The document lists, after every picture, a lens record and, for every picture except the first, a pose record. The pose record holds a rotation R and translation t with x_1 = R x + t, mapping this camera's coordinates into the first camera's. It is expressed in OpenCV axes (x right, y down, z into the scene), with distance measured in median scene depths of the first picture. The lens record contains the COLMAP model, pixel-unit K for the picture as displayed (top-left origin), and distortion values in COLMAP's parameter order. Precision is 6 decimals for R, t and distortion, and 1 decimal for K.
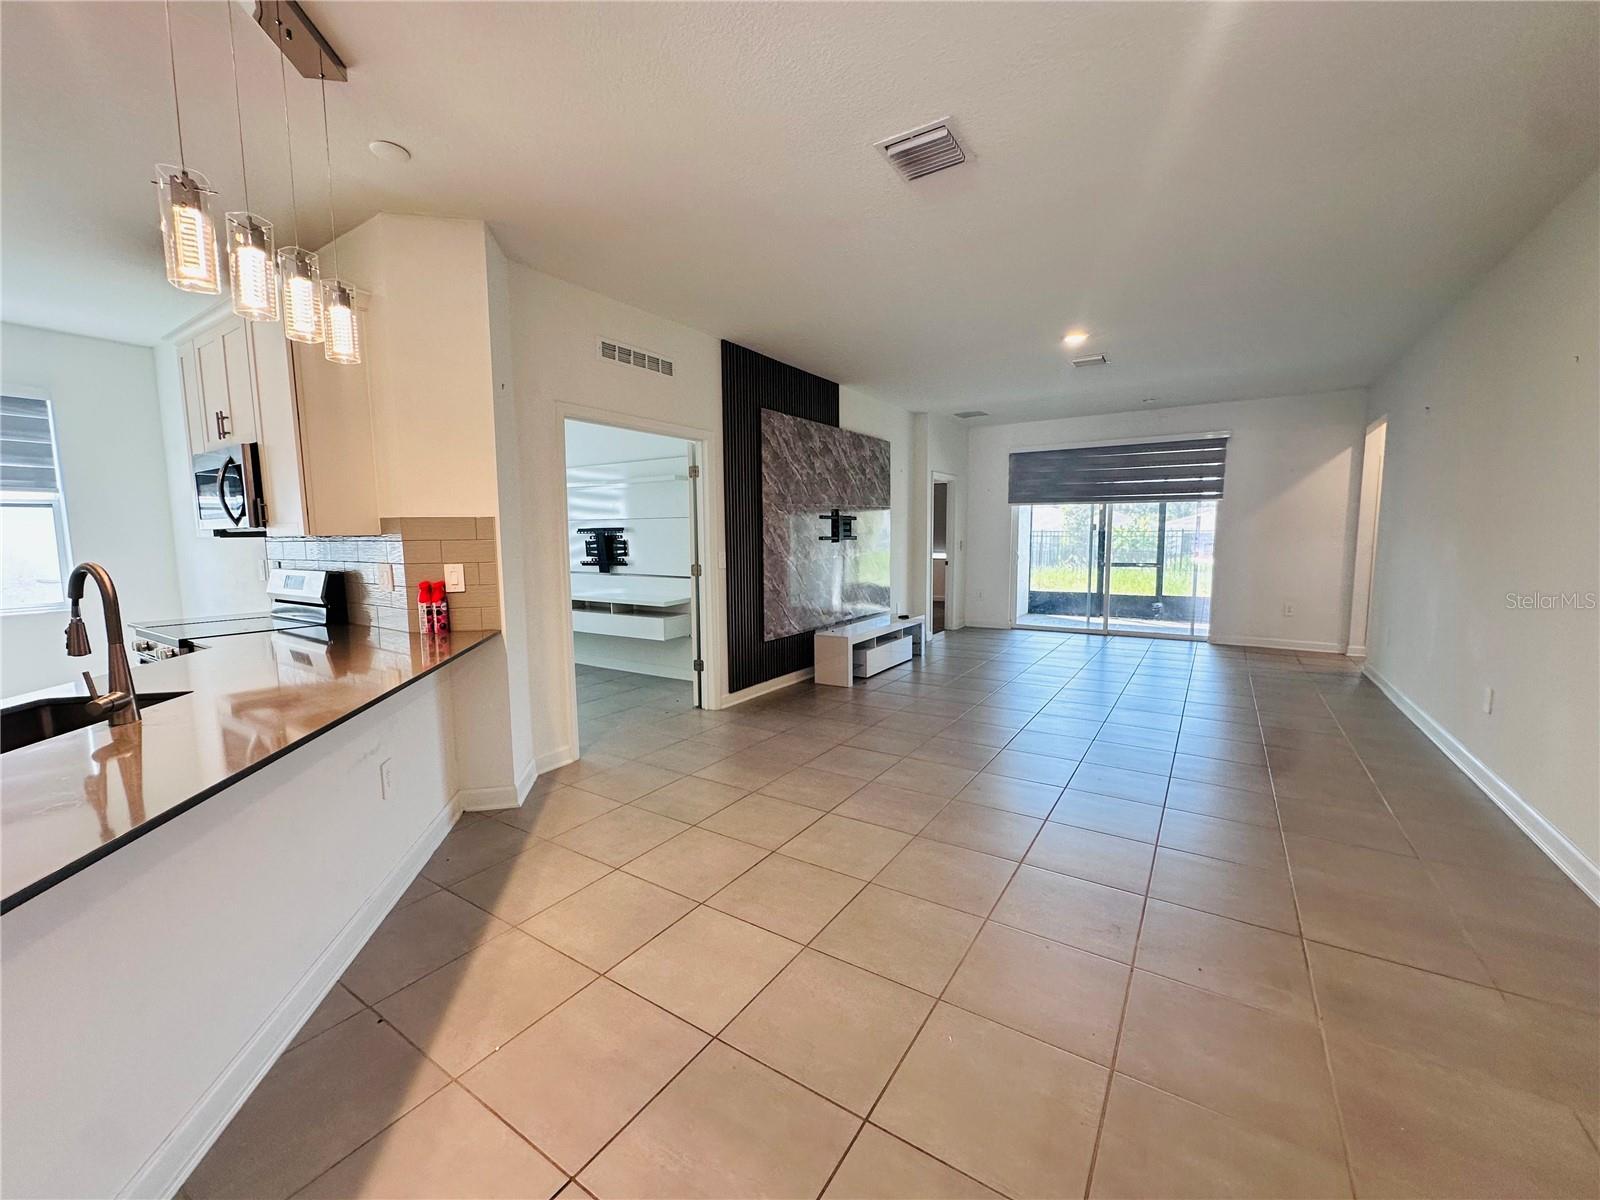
lens RADIAL K [[642.3, 0, 802.7], [0, 642.3, 600.5], [0, 0, 1]] dist [-0.000896, -0.000815]
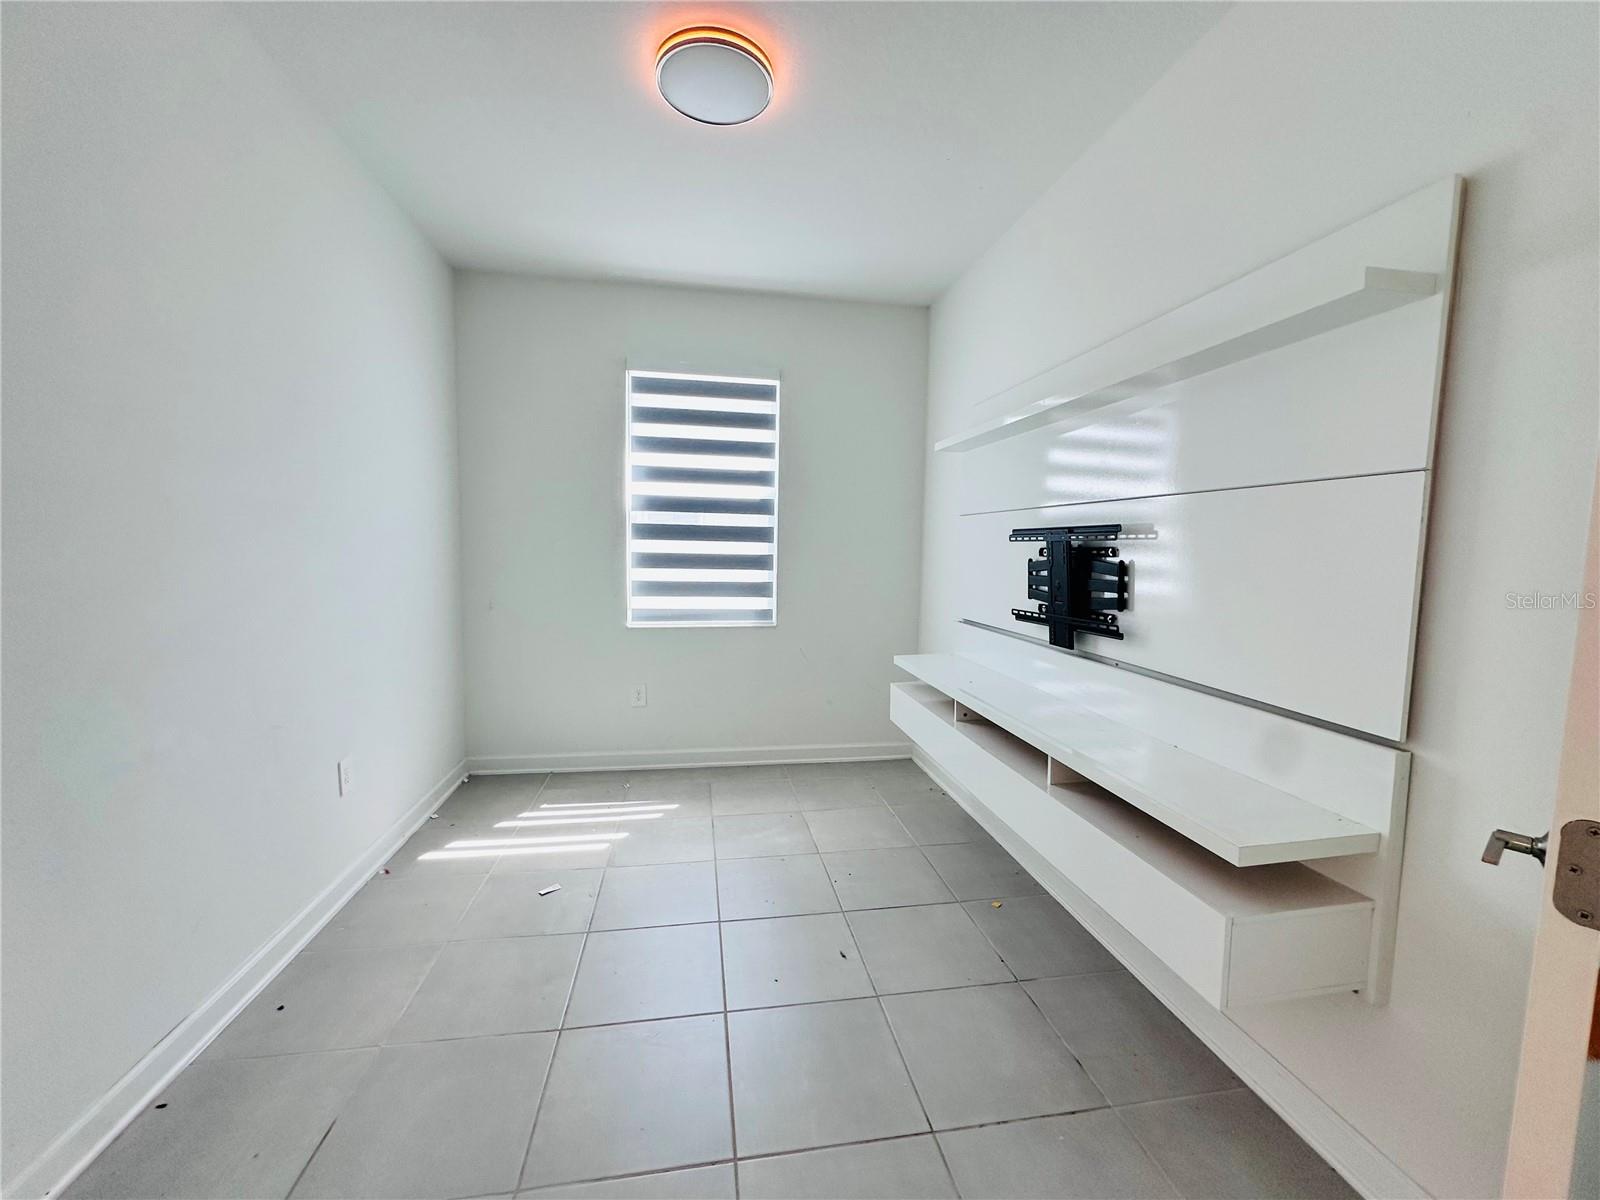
lens RADIAL K [[642.3, 0, 803.8], [0, 642.3, 598.1], [0, 0, 1]] dist [-0.000896, -0.000815]
pose [[0.674525, 0.081478, -0.733742, -0.176072], [-0.100214, 0.994797, 0.018340, -0.079621], [0.731419, 0.061160, 0.679180, 0.802396]]
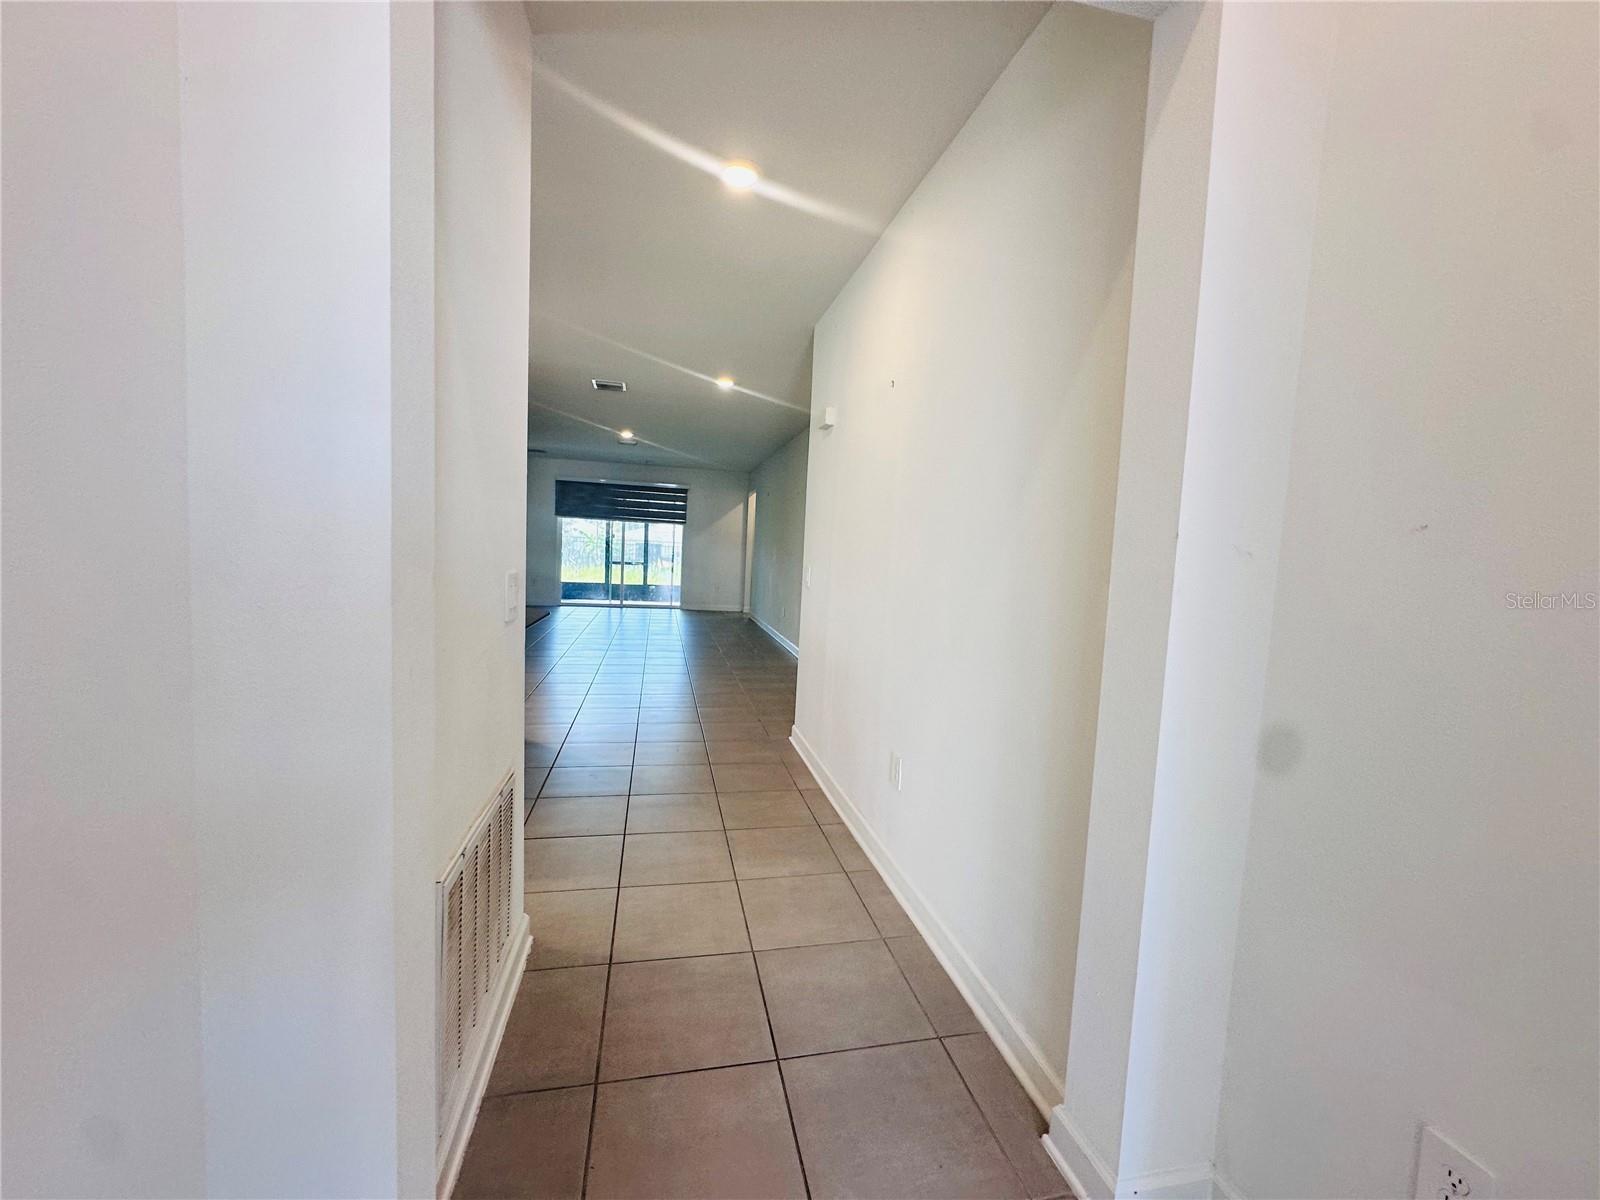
lens RADIAL K [[642.3, 0, 805.1], [0, 642.3, 601.6], [0, 0, 1]] dist [-0.000896, -0.000815]
pose [[0.697493, -0.013368, 0.716467, -0.529500], [0.018263, 0.999833, 0.000876, 0.077411], [-0.716359, 0.012474, 0.697621, -0.628310]]
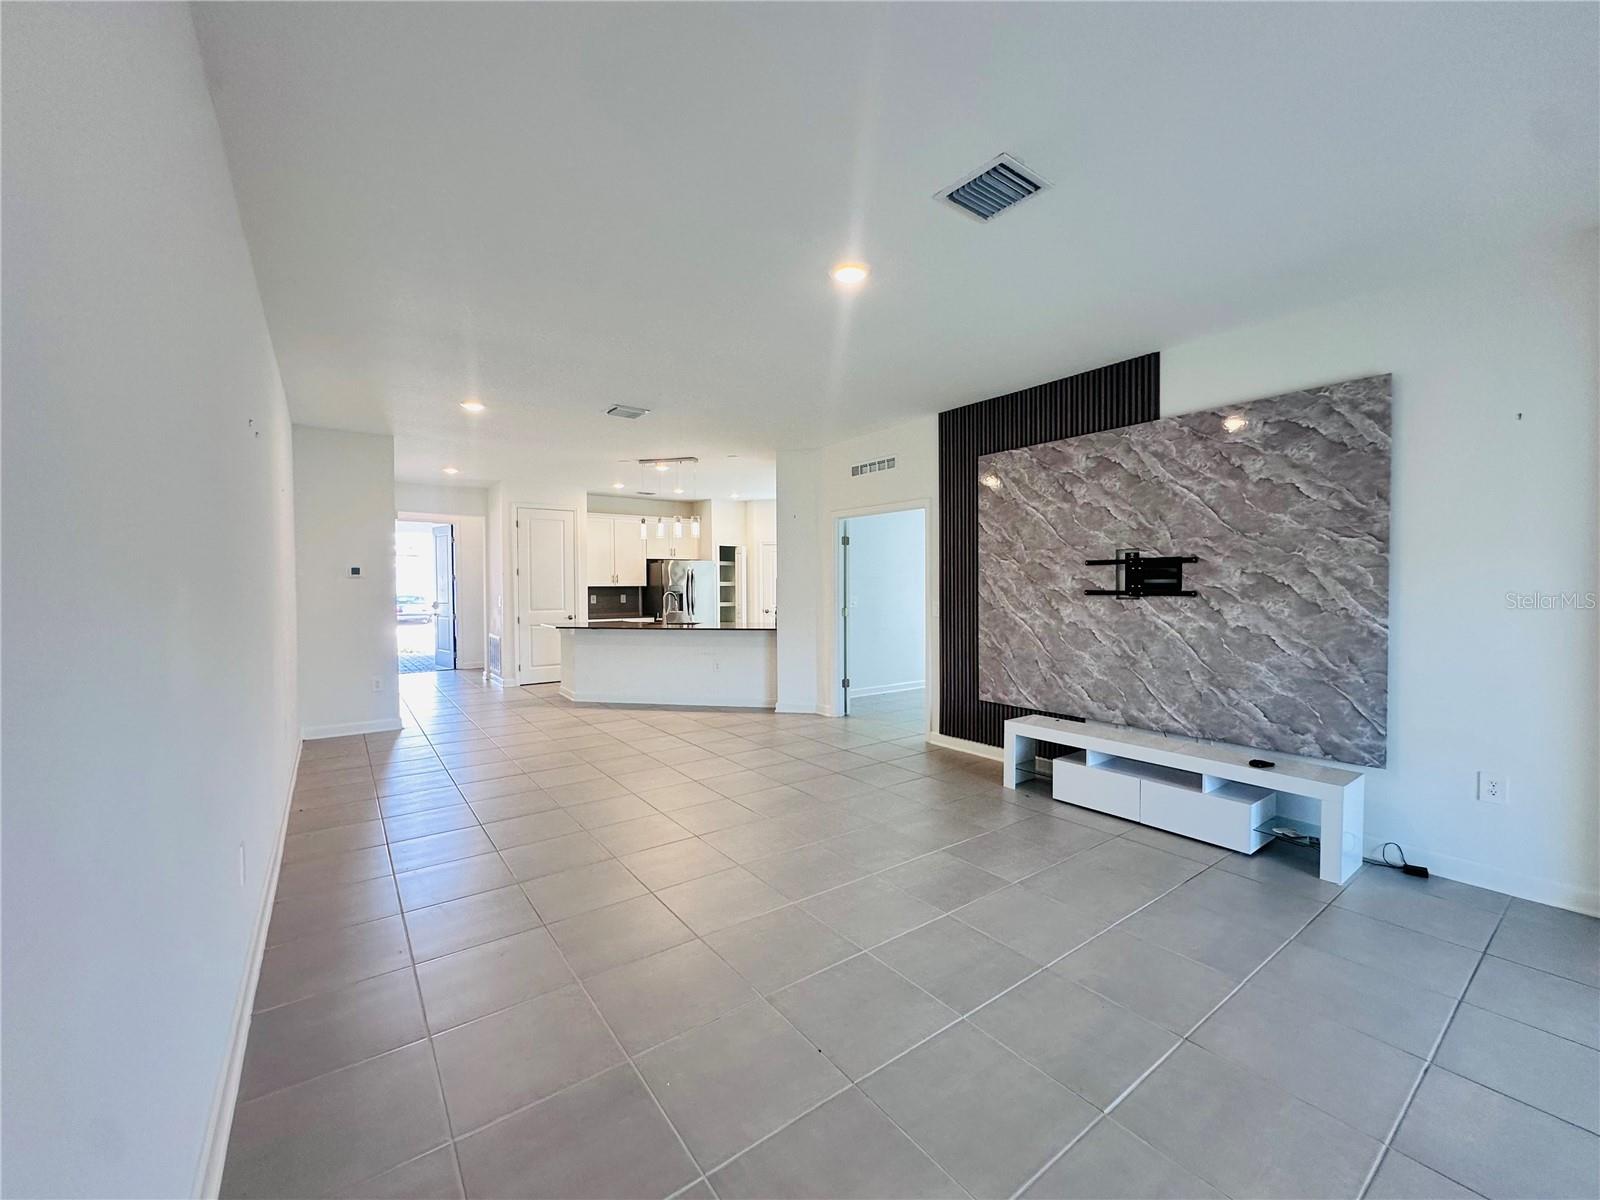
lens RADIAL K [[642.3, 0, 801.5], [0, 642.3, 600.9], [0, 0, 1]] dist [-0.000896, -0.000815]
pose [[-0.353236, 0.037794, -0.934771, 0.981300], [-0.084437, 0.993818, 0.072089, -0.136173], [0.931716, 0.104394, -0.347861, 1.153566]]
